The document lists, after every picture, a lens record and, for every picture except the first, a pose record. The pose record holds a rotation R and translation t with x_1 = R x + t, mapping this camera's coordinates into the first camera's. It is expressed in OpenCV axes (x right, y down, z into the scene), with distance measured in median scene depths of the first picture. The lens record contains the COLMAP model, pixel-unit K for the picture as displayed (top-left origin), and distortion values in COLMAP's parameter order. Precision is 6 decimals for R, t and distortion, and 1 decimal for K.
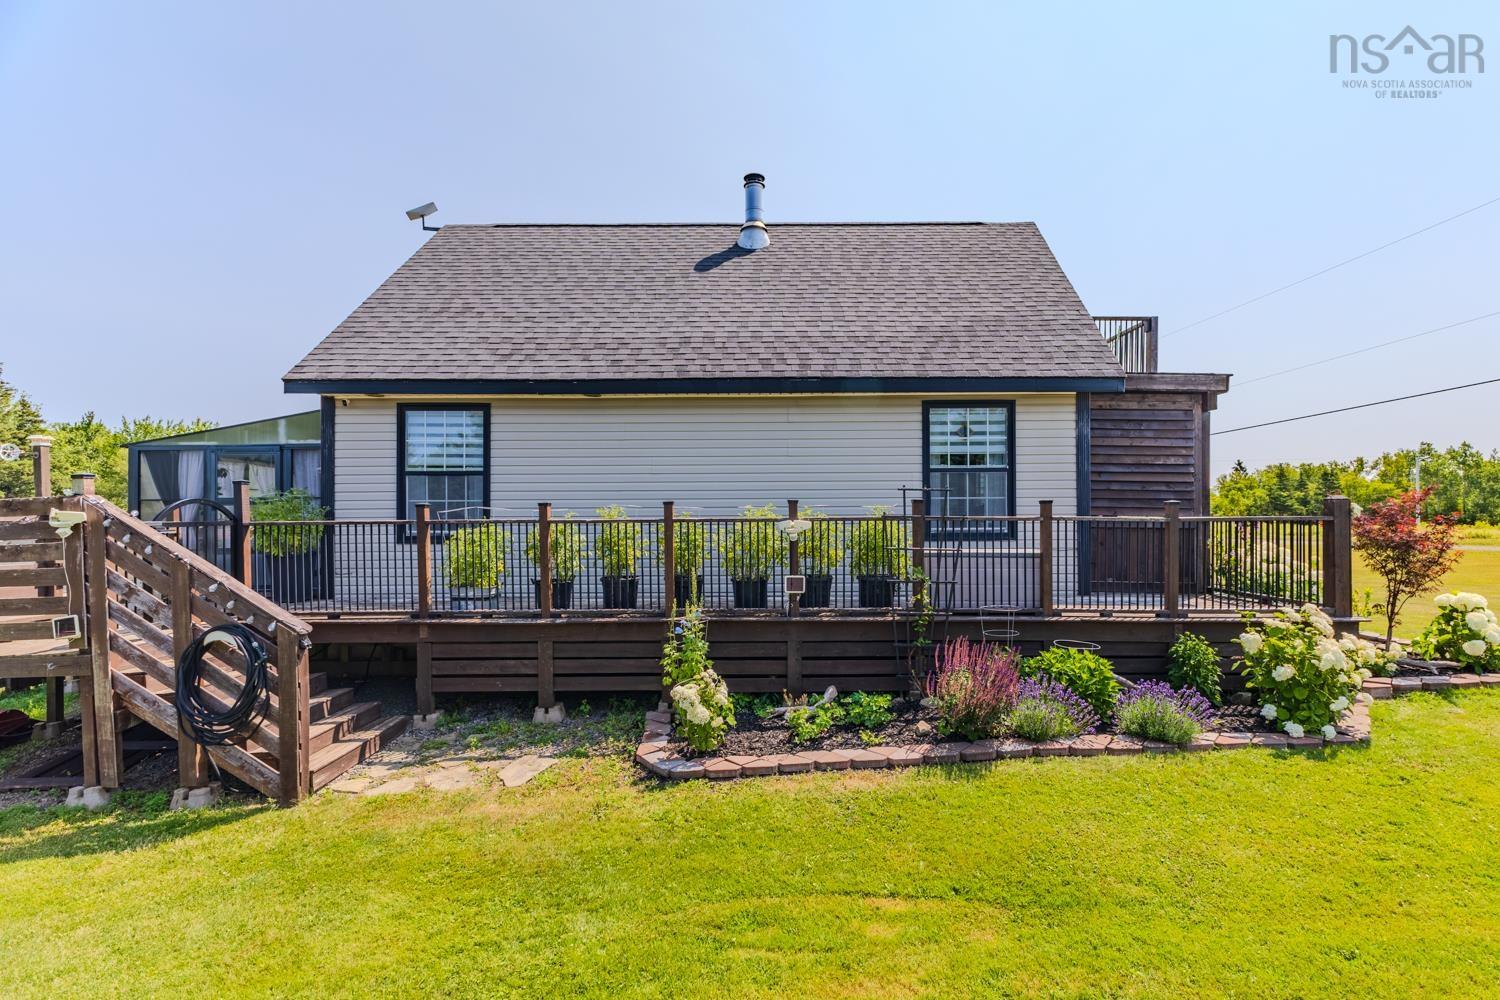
lens RADIAL K [[668.2, 0, 755.6], [0, 668.2, 499.4], [0, 0, 1]] dist [-0.000362, -0.000143]
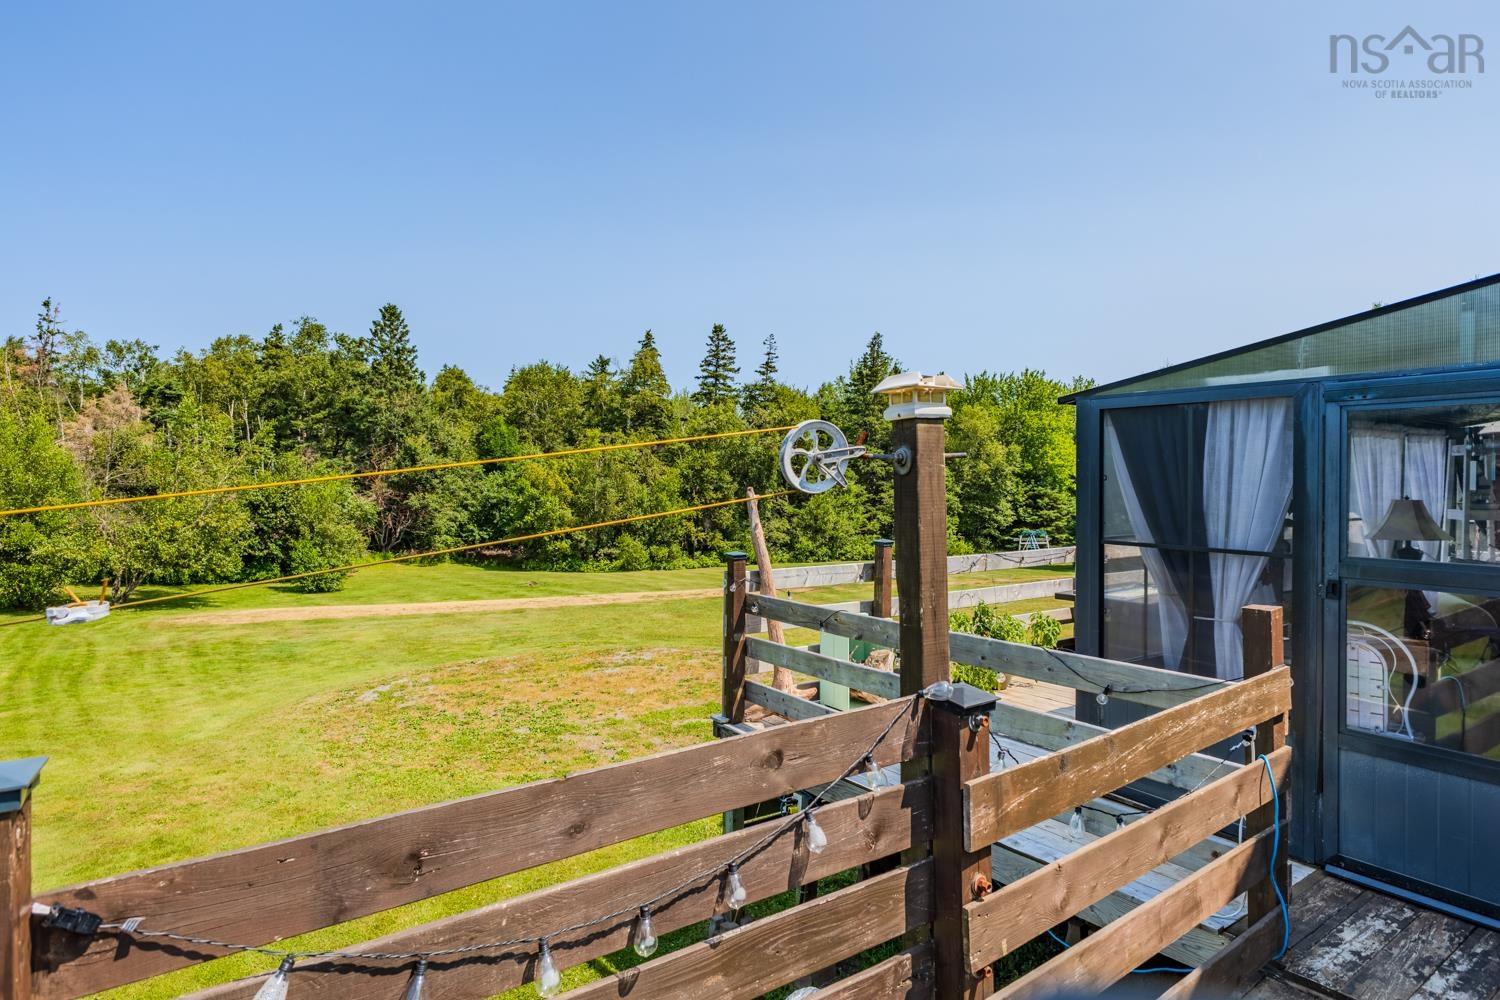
lens RADIAL K [[830.0, 0, 745.3], [0, 830.0, 478.4], [0, 0, 1]] dist [-0.008271, 0.000015]
pose [[0.529002, 0.010863, -0.848551, -0.594561], [0.019458, 0.999500, 0.024926, -0.047023], [0.848398, -0.029697, 0.528526, 0.552647]]
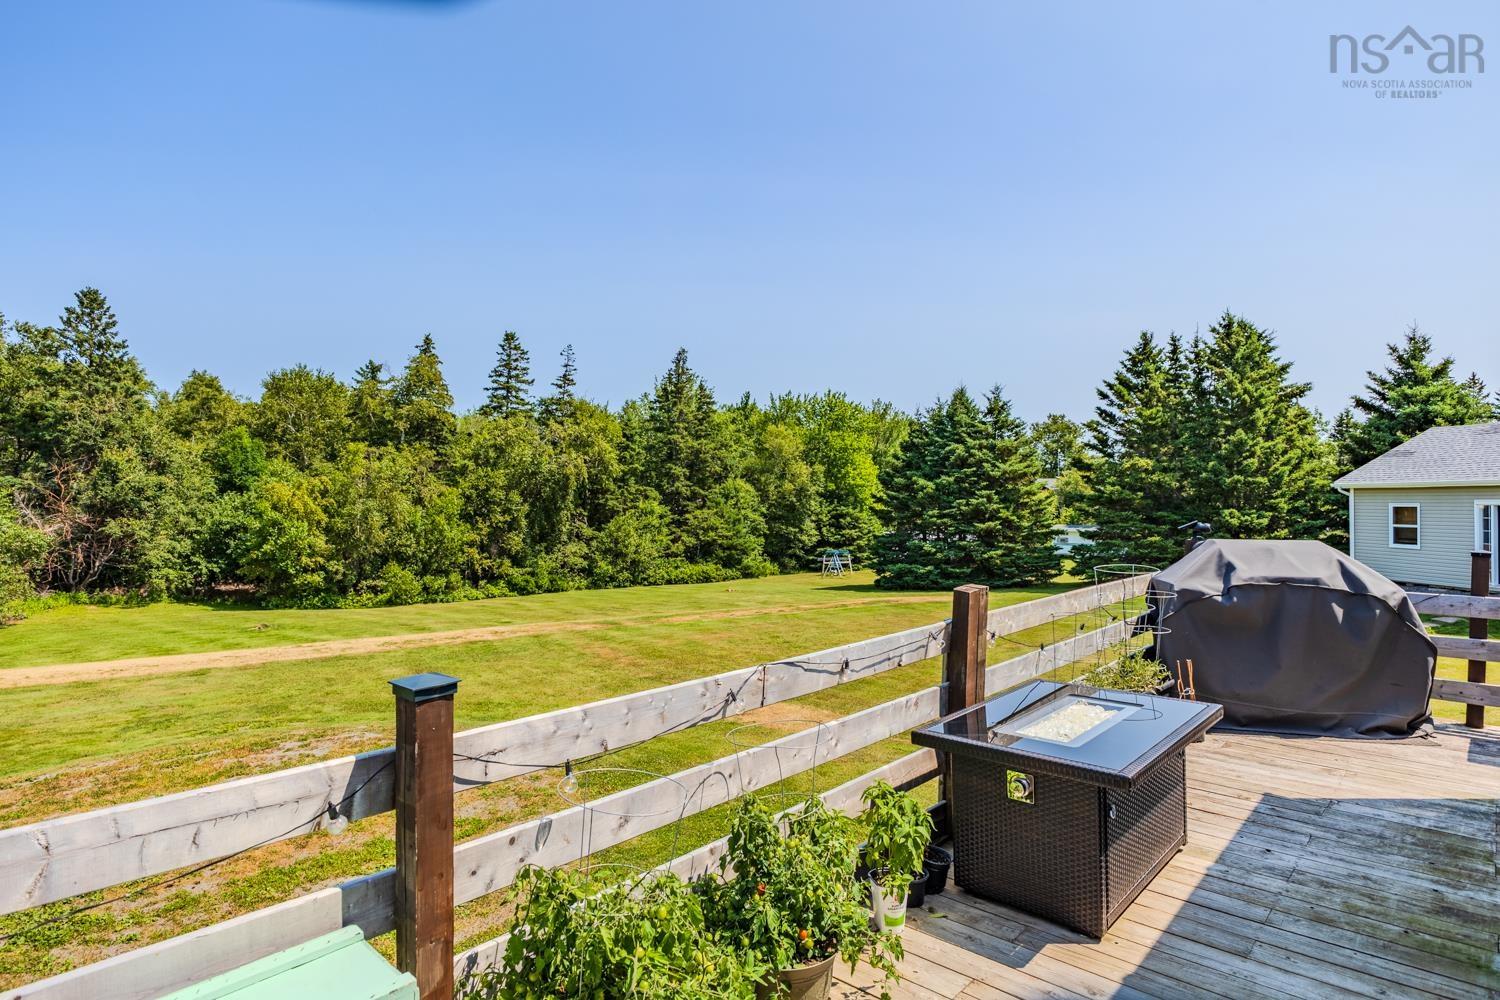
lens RADIAL K [[818.2, 0, 748.4], [0, 818.2, 493.8], [0, 0, 1]] dist [-0.005605, -0.000660]
pose [[0.707916, 0.003500, -0.706288, -0.905611], [0.017206, 0.999606, 0.022199, -0.026669], [0.706087, -0.027867, 0.707576, 0.916887]]
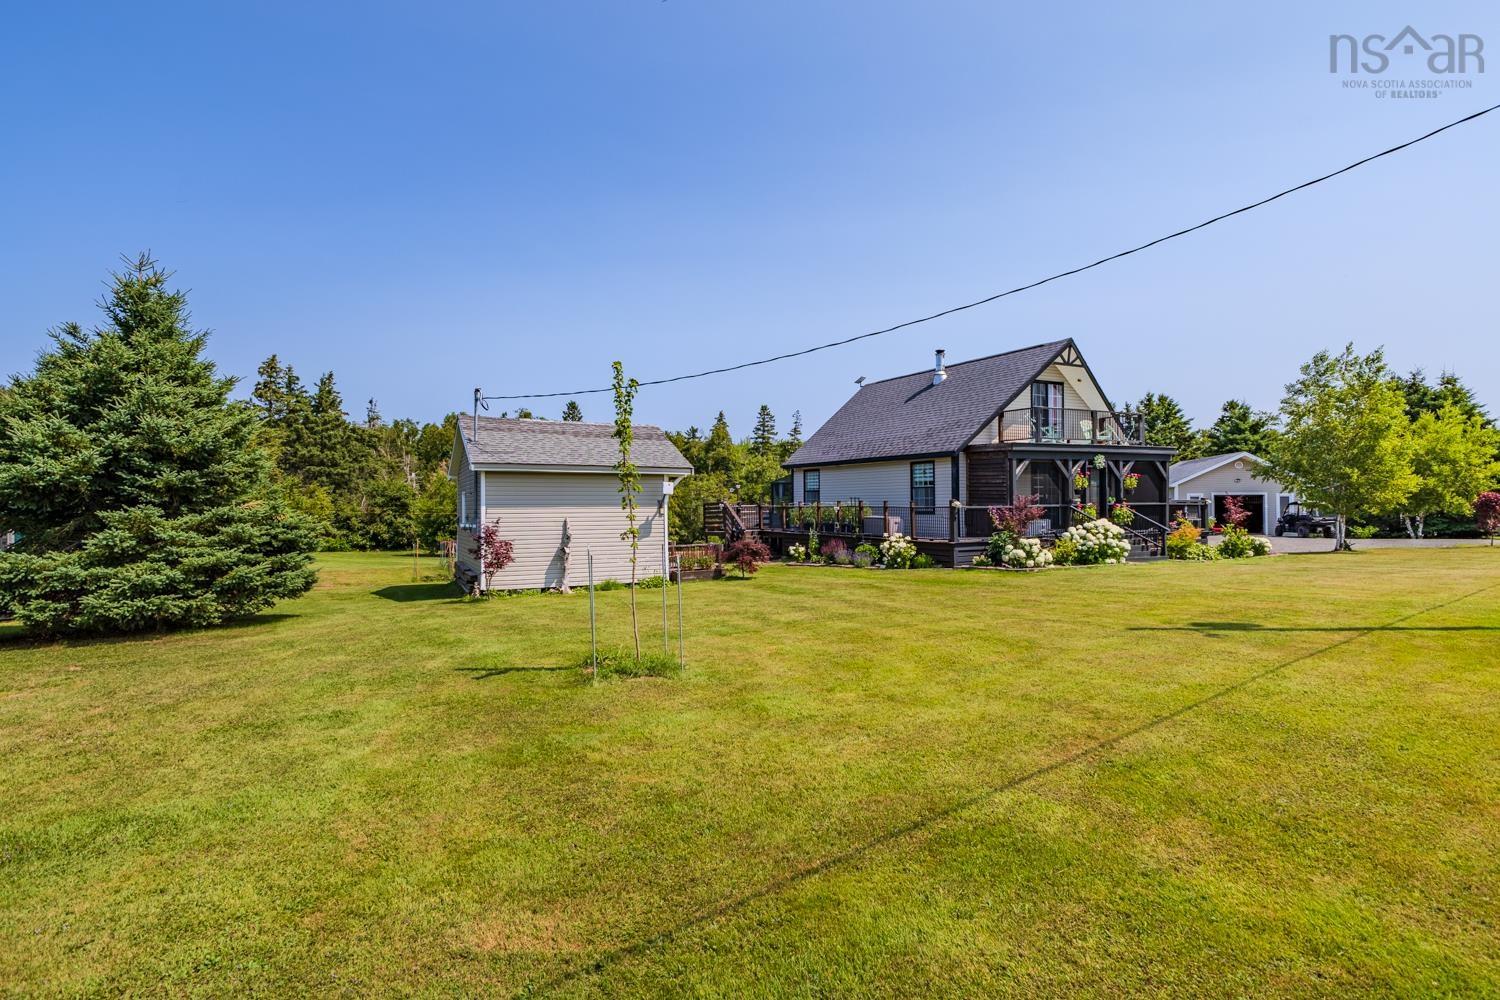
lens RADIAL K [[767.8, 0, 749.9], [0, 767.8, 502.7], [0, 0, 1]] dist [0.000525, 0.000015]
pose [[0.458421, 0.004686, -0.888723, 2.859097], [0.029107, 0.999370, 0.020283, -0.069604], [0.888258, -0.035166, 0.457997, -1.056502]]
